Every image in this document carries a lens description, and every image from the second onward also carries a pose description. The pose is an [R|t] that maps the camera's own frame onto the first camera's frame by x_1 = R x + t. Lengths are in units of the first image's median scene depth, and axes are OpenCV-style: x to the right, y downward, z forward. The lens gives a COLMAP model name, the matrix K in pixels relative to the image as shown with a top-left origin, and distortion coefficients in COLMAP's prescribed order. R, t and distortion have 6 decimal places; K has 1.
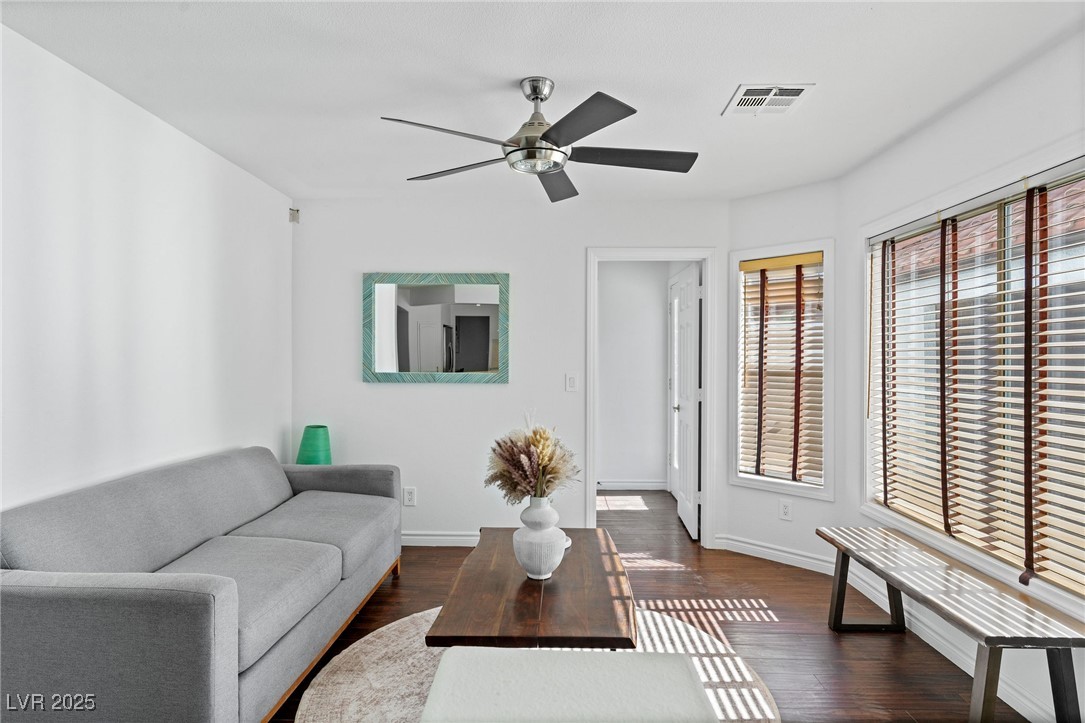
lens RADIAL K [[596.1, 0, 547.1], [0, 596.1, 363.0], [0, 0, 1]] dist [-0.000306, 0.000740]
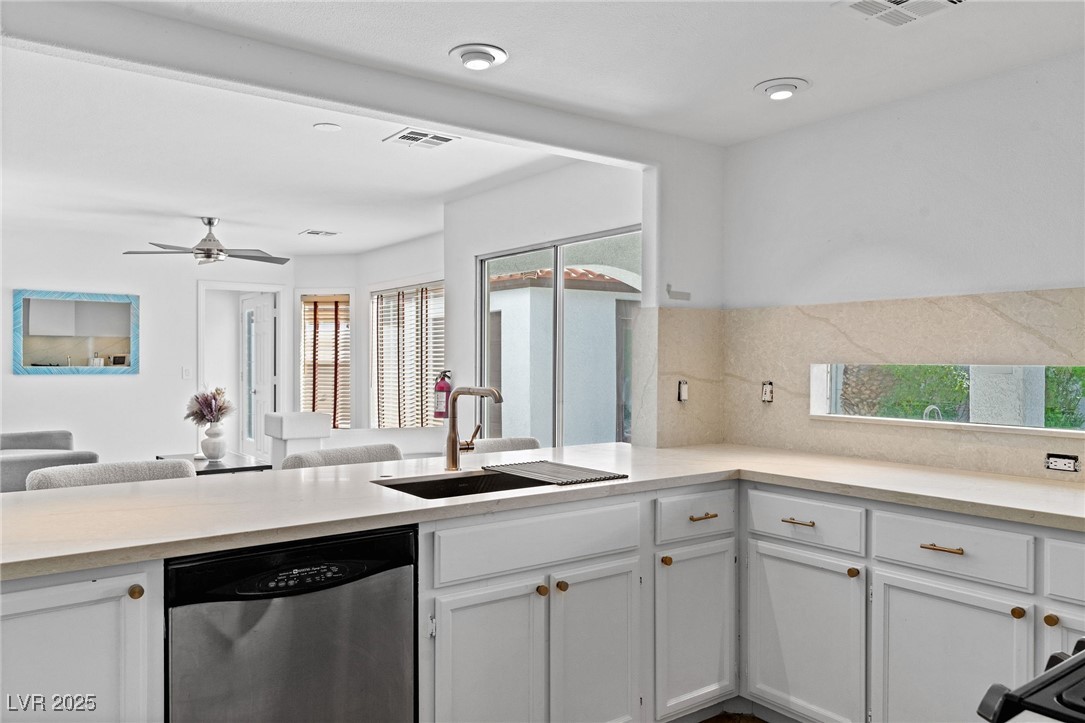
lens RADIAL K [[799.3, 0, 544.6], [0, 799.3, 363.8], [0, 0, 1]] dist [0.010620, 0.001165]
pose [[0.796079, -0.004537, 0.605176, -0.484329], [0.006062, 0.999982, -0.000478, 0.019230], [-0.605163, 0.004050, 0.796091, -1.171132]]
